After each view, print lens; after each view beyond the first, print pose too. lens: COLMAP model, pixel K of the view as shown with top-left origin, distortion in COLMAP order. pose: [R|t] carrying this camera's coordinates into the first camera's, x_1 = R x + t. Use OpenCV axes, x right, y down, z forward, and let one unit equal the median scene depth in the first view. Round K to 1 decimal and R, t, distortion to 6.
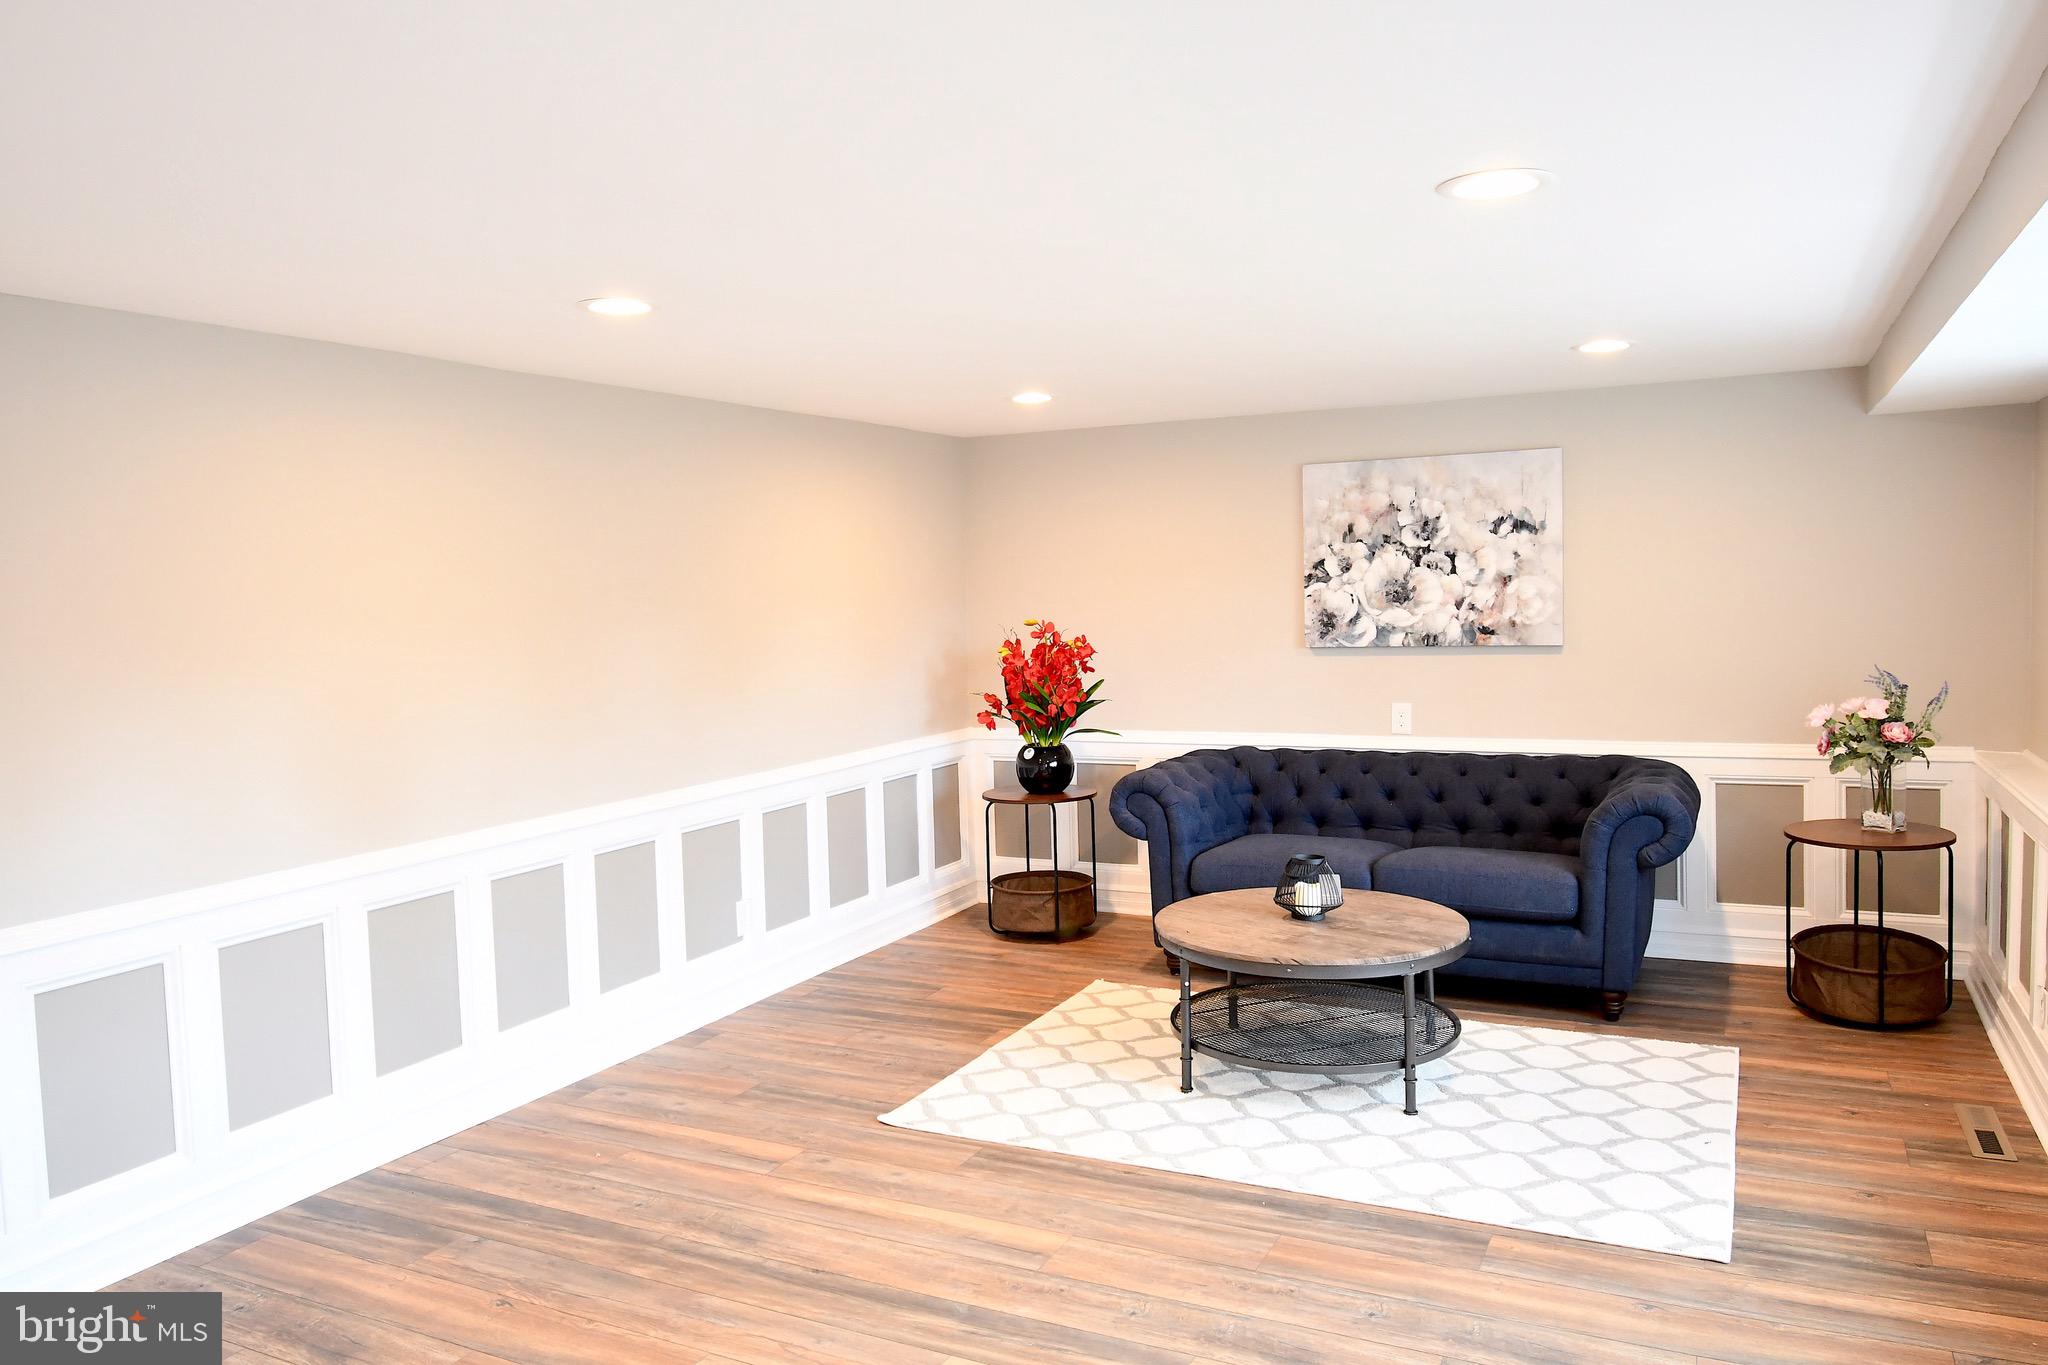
lens RADIAL K [[1462.6, 0, 1017.0], [0, 1462.6, 681.5], [0, 0, 1]] dist [0.010391, -0.005471]
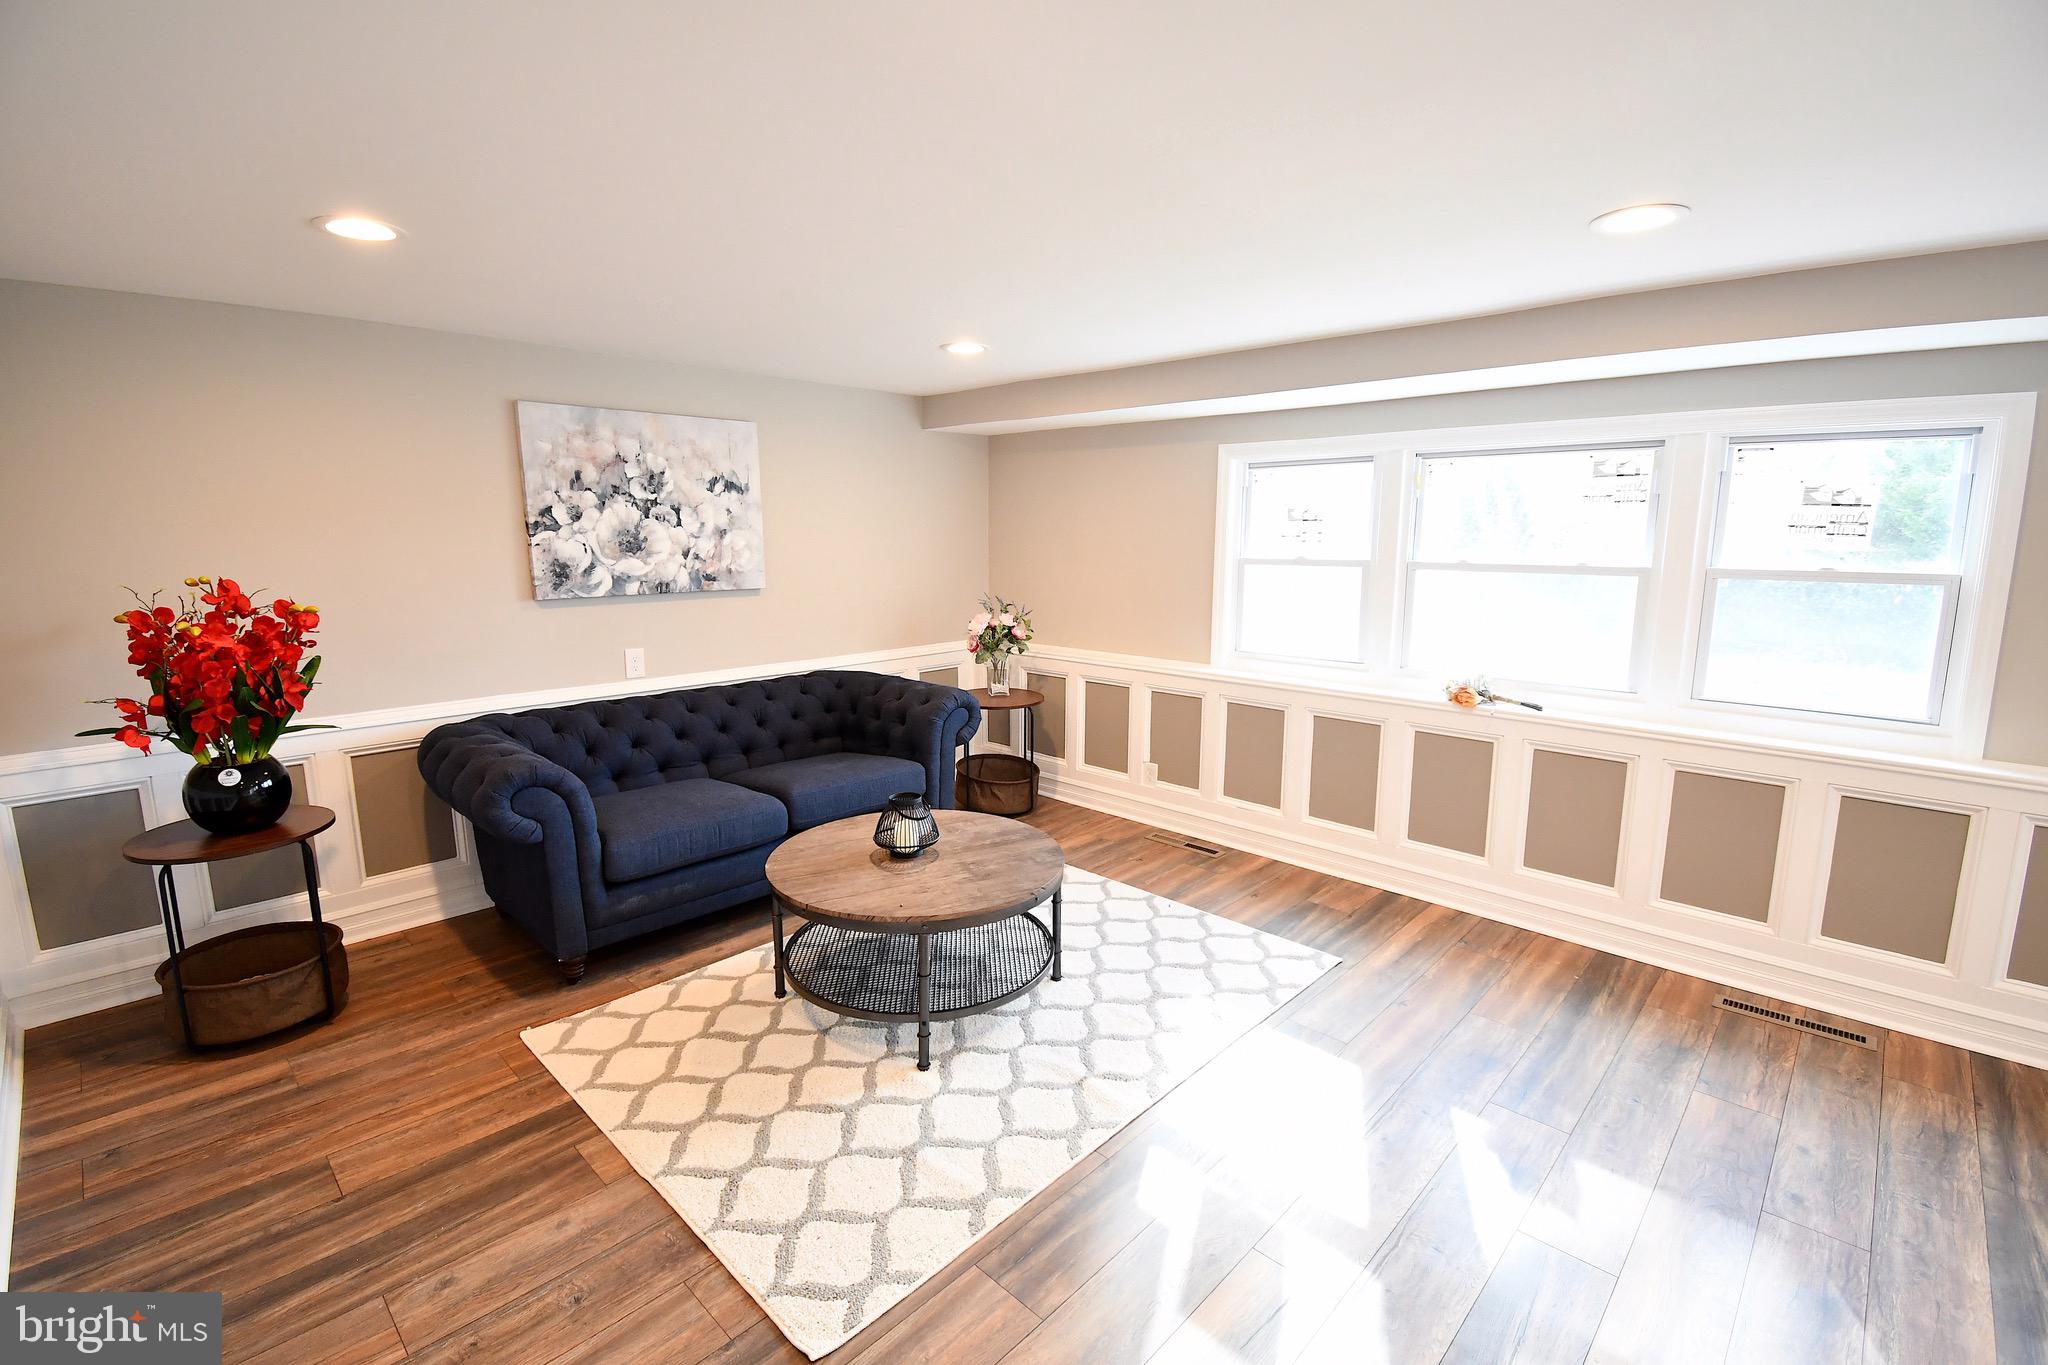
lens RADIAL K [[901.3, 0, 1016.2], [0, 901.3, 683.7], [0, 0, 1]] dist [0.011541, -0.013934]
pose [[0.296262, -0.132524, 0.945868, -0.283218], [0.053618, 0.991073, 0.122063, -0.025692], [-0.953601, 0.014553, 0.300722, 0.559186]]
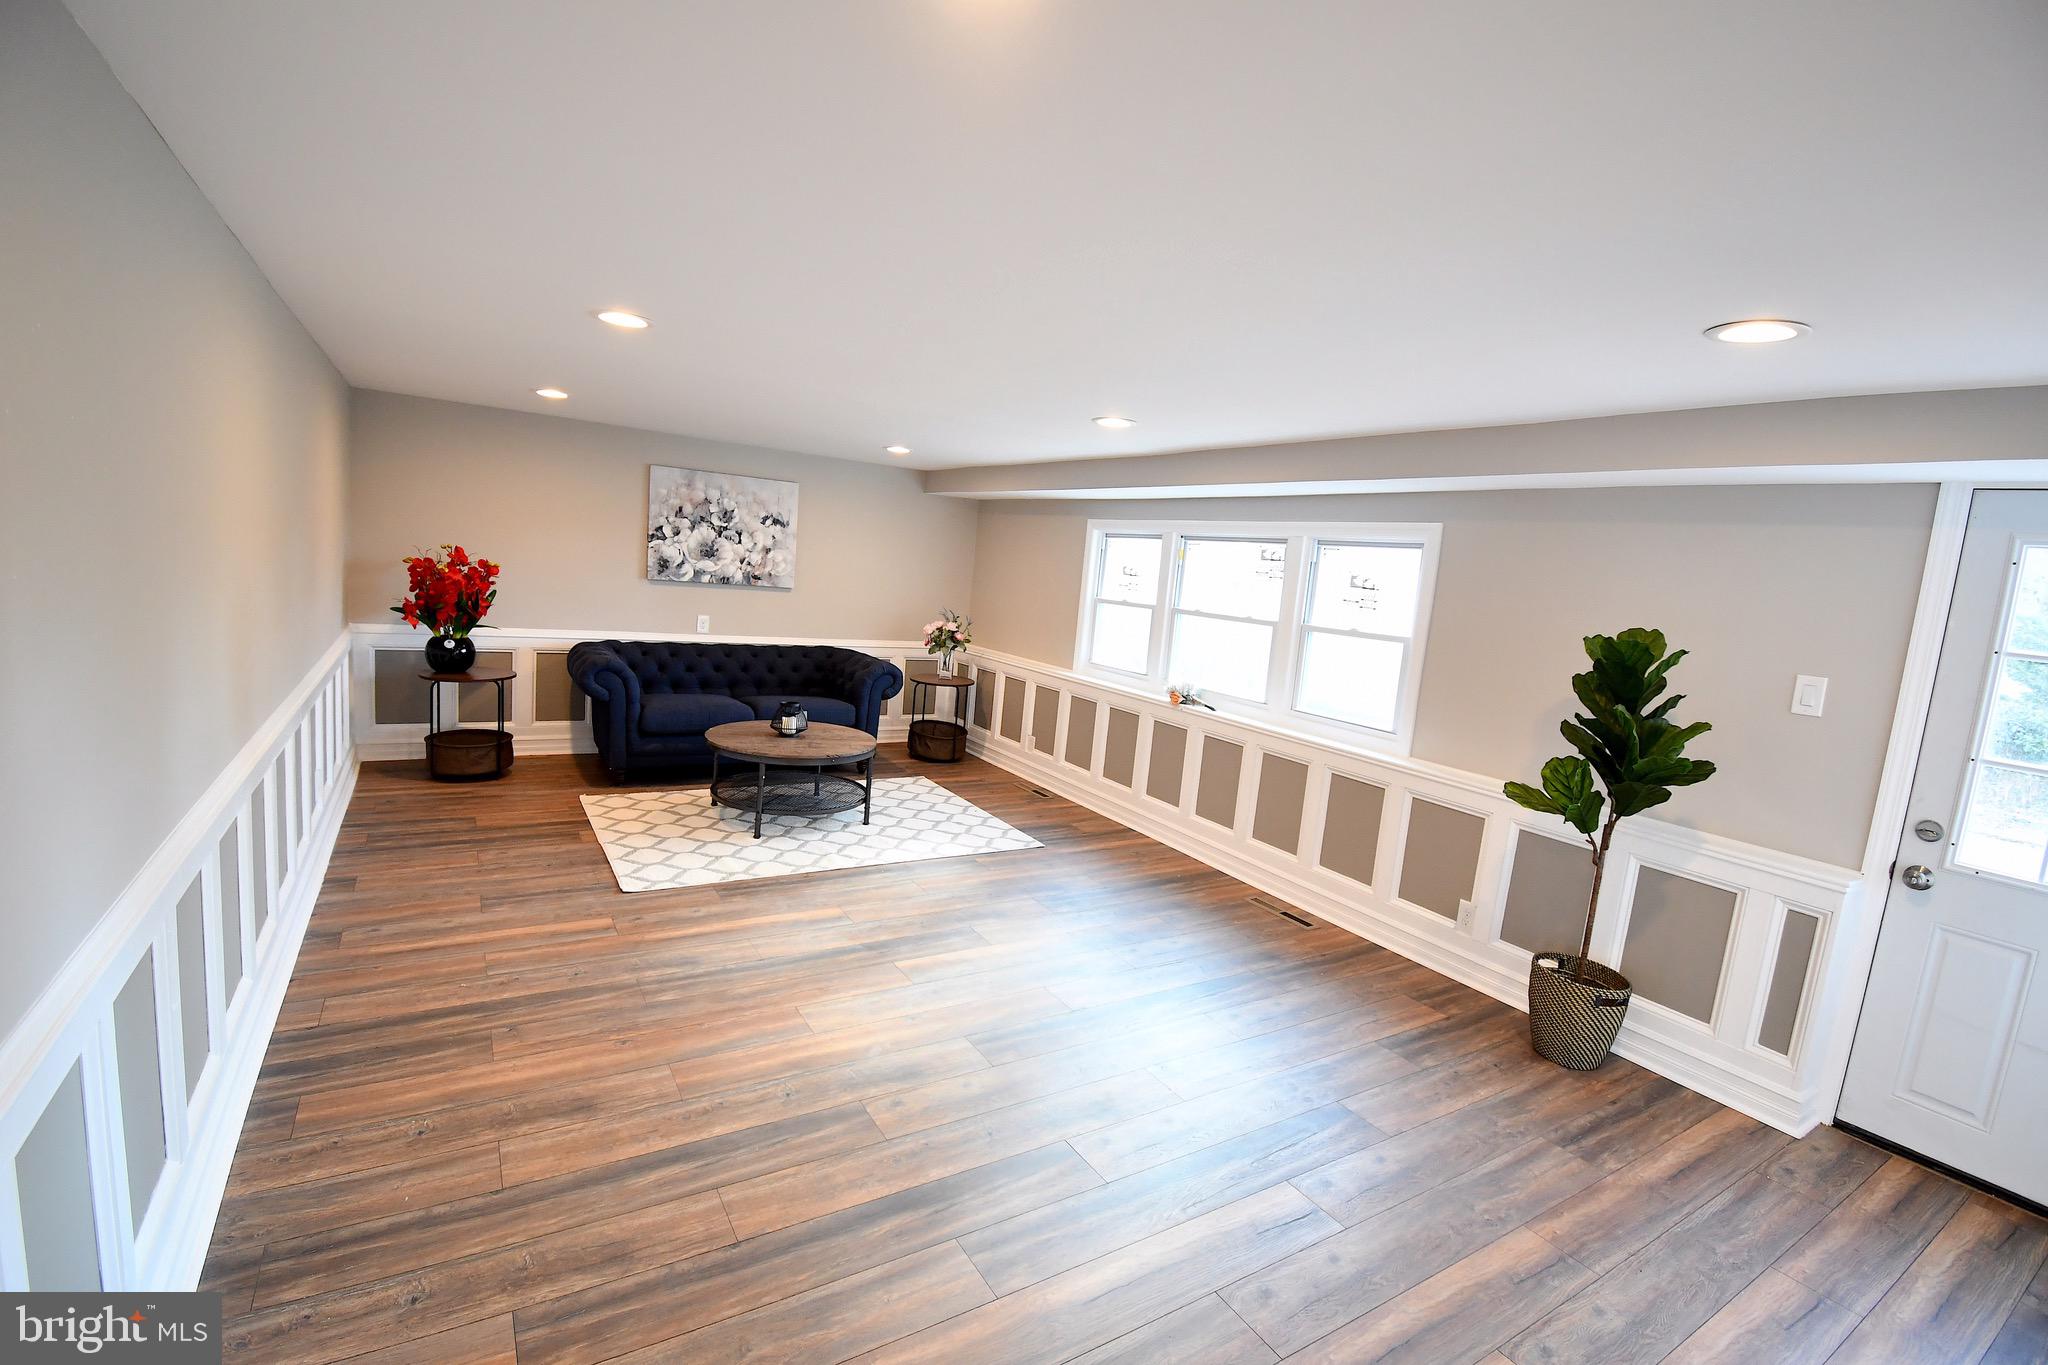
lens RADIAL K [[902.1, 0, 1016.0], [0, 902.1, 681.2], [0, 0, 1]] dist [0.021441, -0.028059]
pose [[0.516605, -0.036156, 0.855460, -0.476460], [-0.047180, 0.996388, 0.070605, -0.000669], [-0.854923, -0.076836, 0.513033, 0.136346]]
